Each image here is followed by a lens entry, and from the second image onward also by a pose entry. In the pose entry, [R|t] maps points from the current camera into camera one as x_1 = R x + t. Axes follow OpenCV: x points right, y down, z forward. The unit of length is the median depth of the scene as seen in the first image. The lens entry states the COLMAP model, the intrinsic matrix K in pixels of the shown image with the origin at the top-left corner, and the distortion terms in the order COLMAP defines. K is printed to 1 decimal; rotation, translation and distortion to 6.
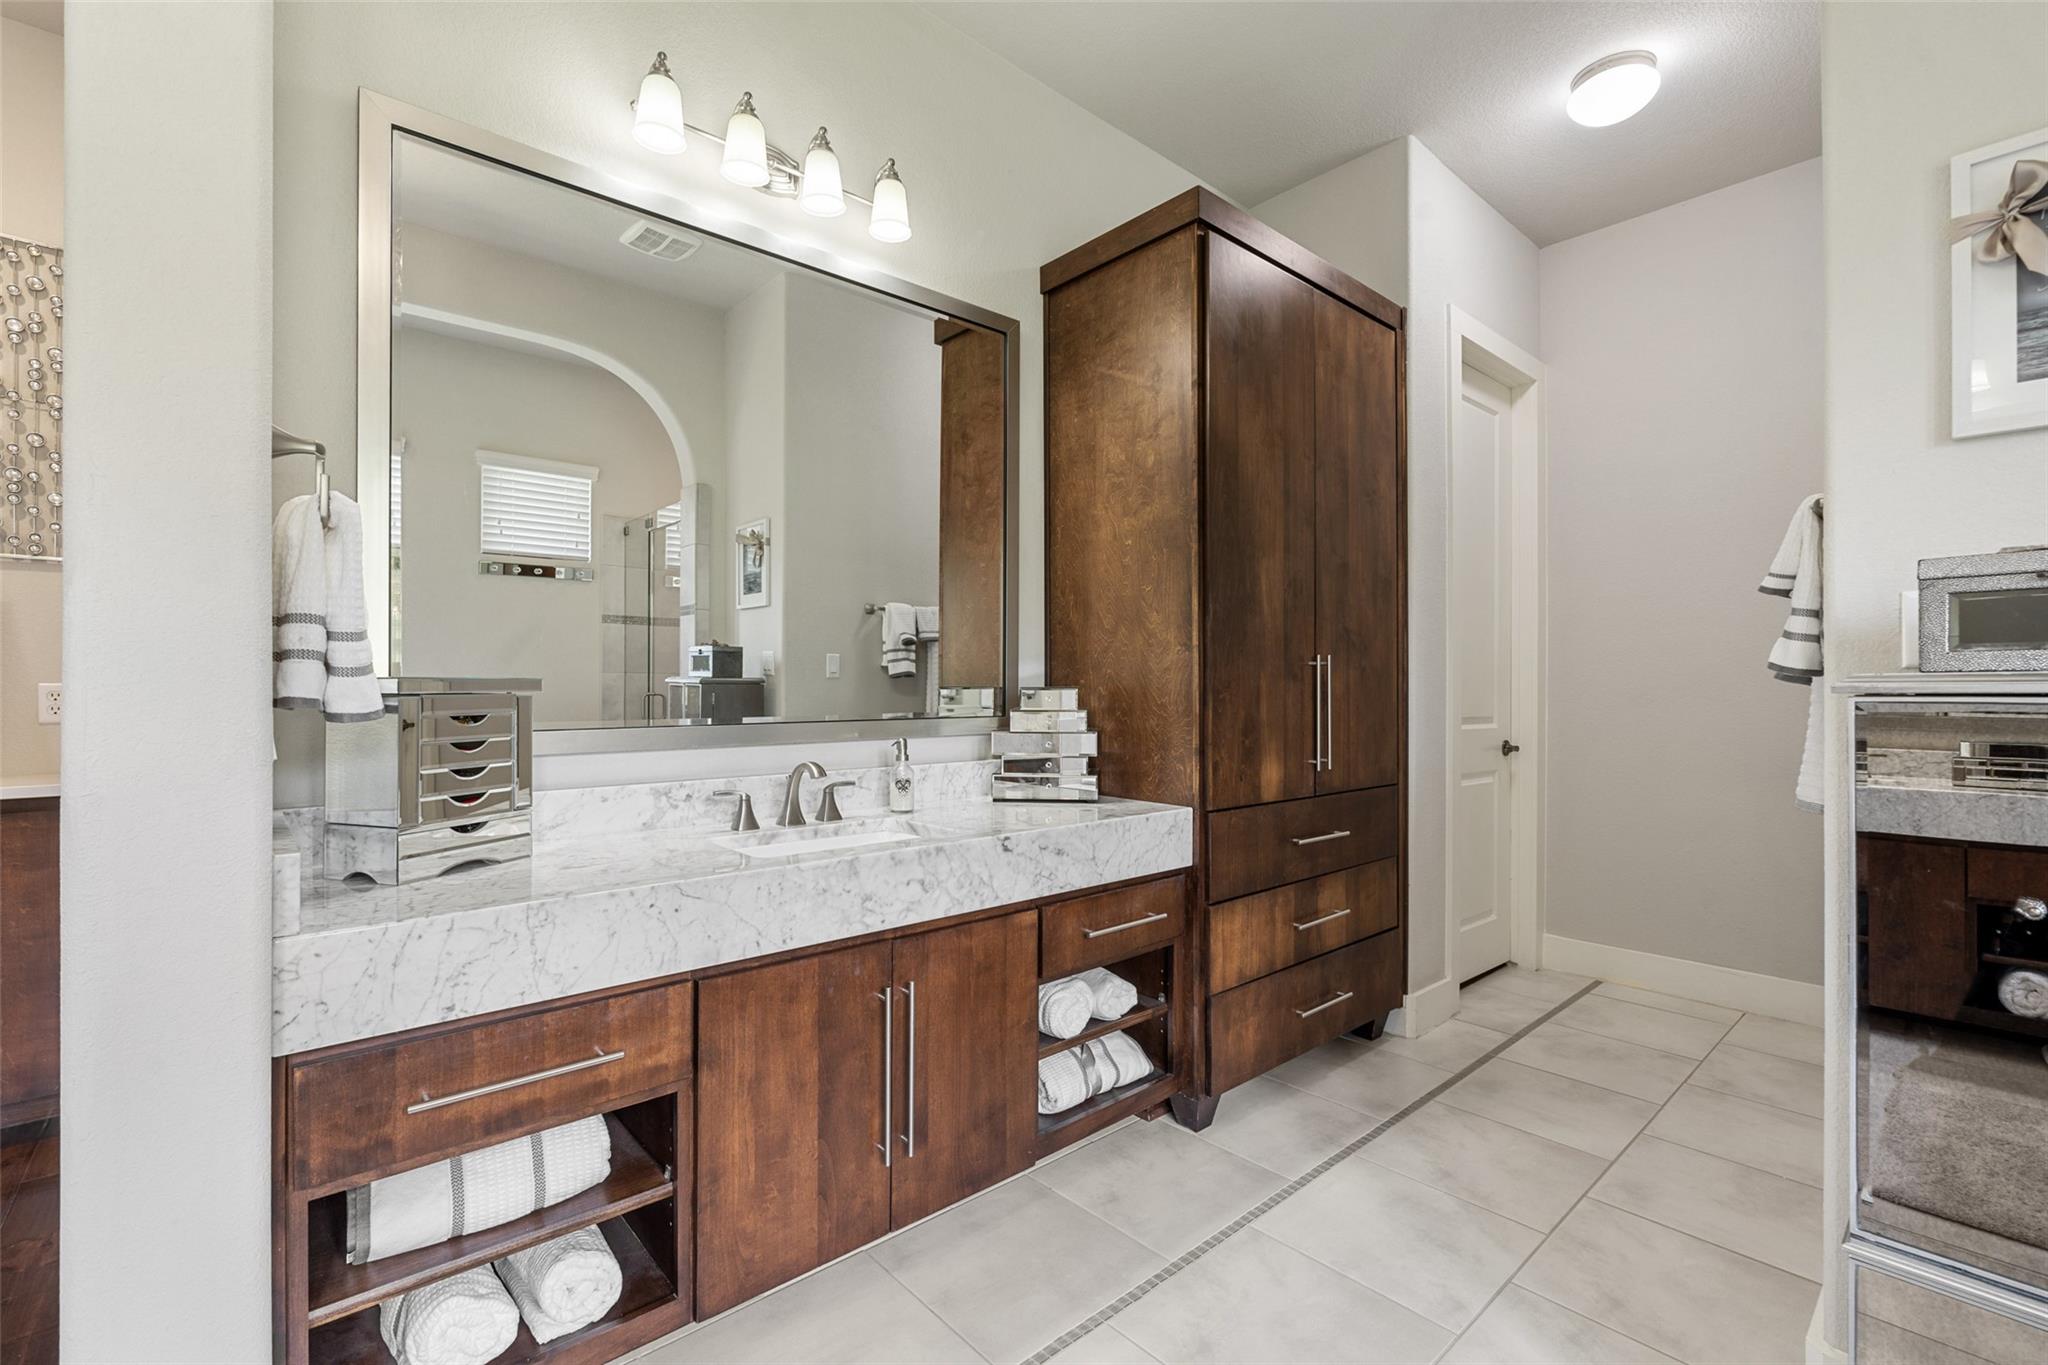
lens RADIAL K [[889.9, 0, 1027.1], [0, 889.9, 685.5], [0, 0, 1]] dist [-0.004726, 0.000344]
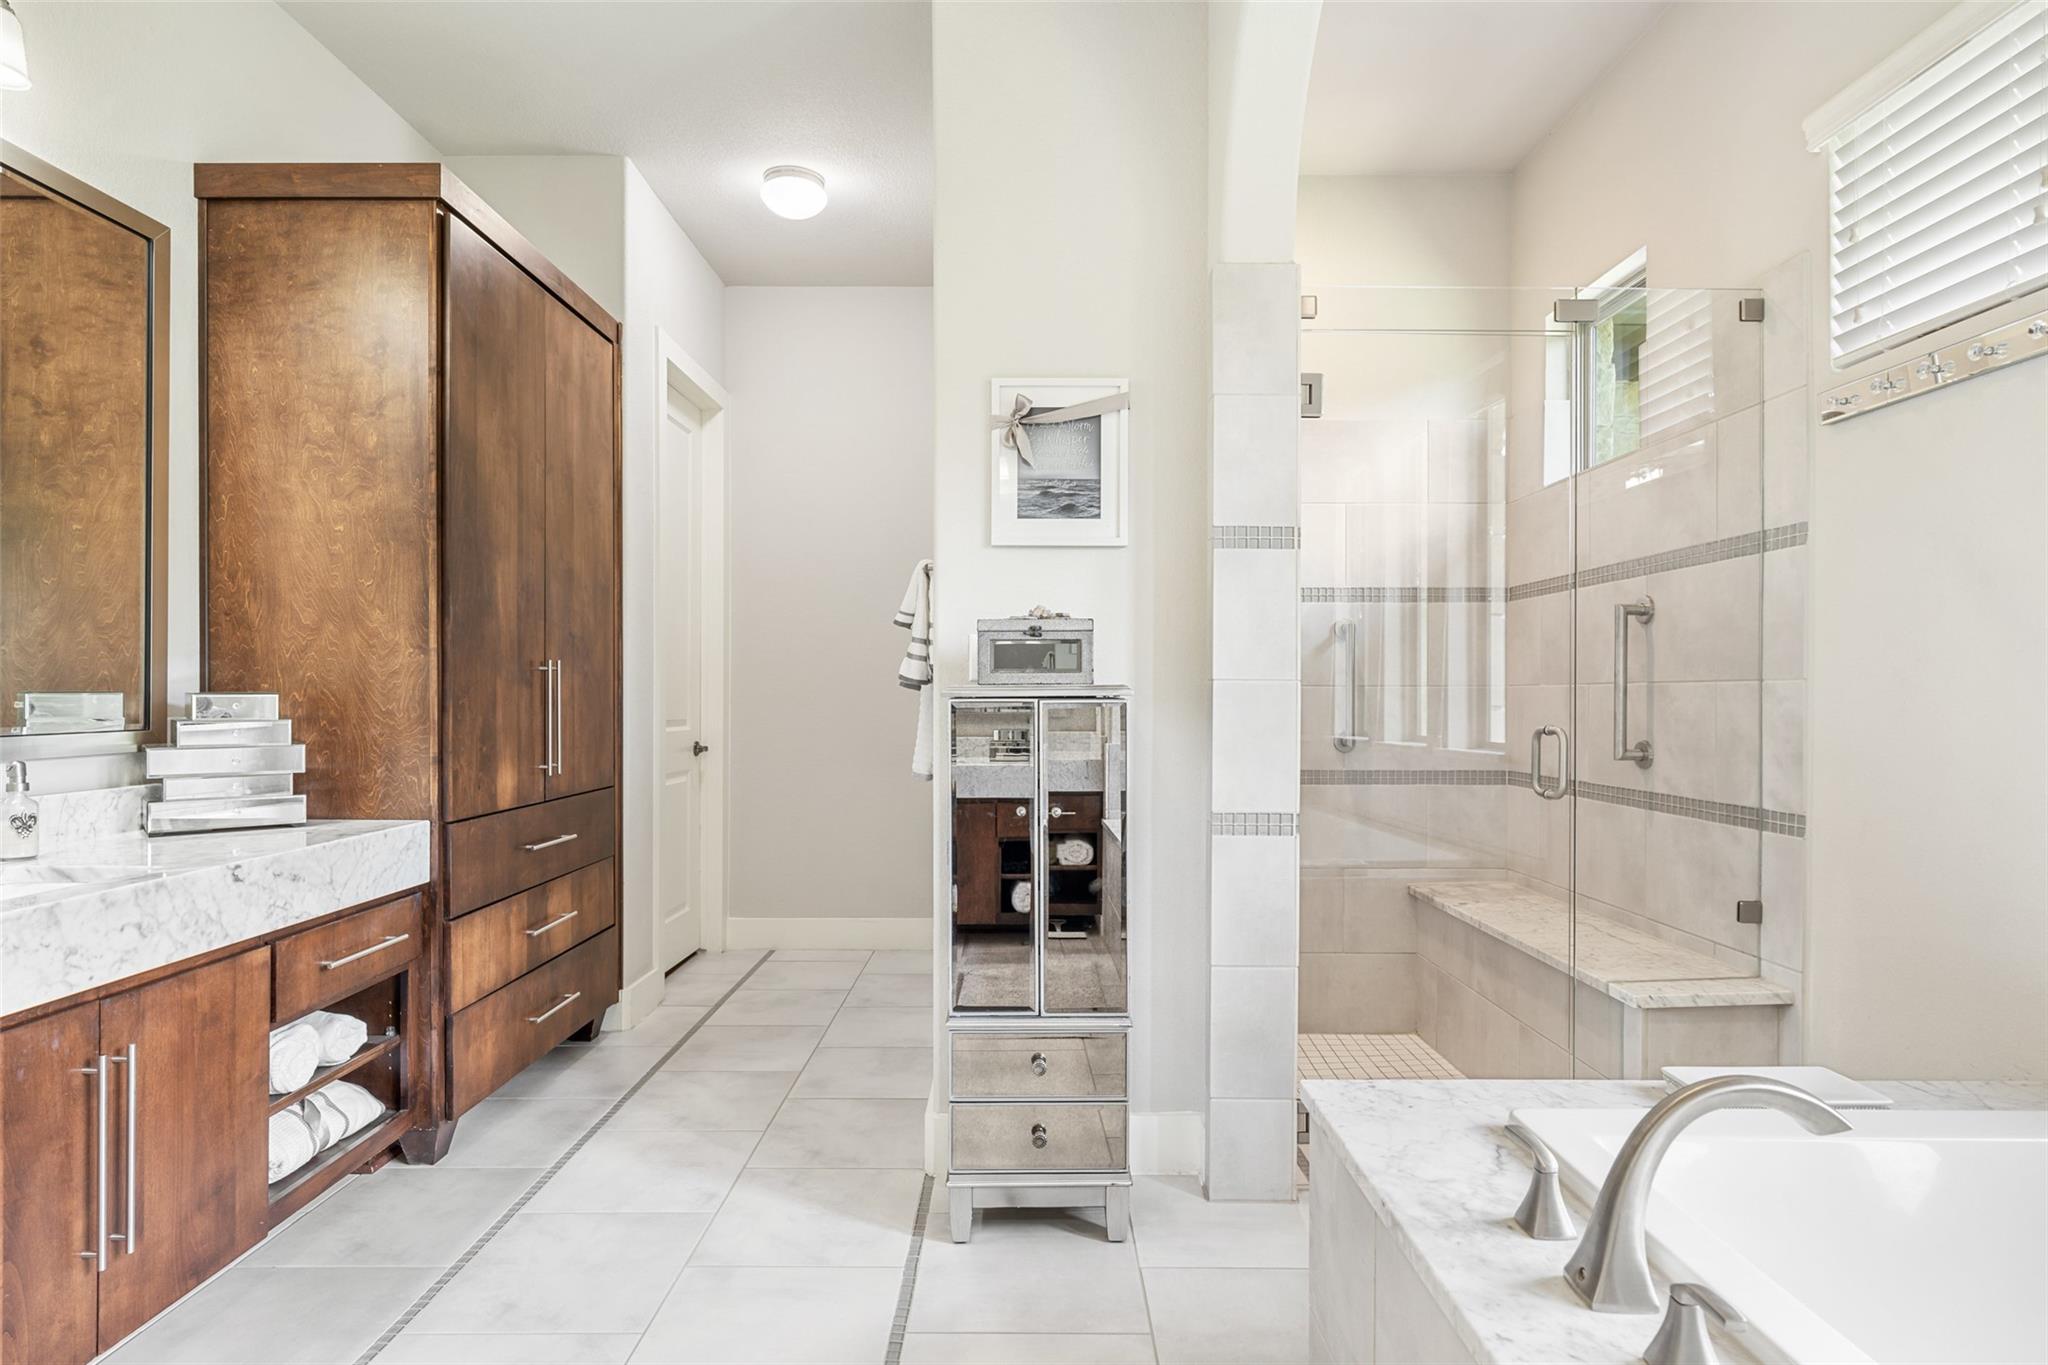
lens RADIAL K [[1120.7, 0, 1027.5], [0, 1120.7, 687.9], [0, 0, 1]] dist [-0.002133, -0.000374]
pose [[0.665138, 0.001345, 0.746719, -0.271620], [-0.001888, 0.999998, -0.000120, -0.003927], [-0.746718, -0.001330, 0.665140, -0.254659]]
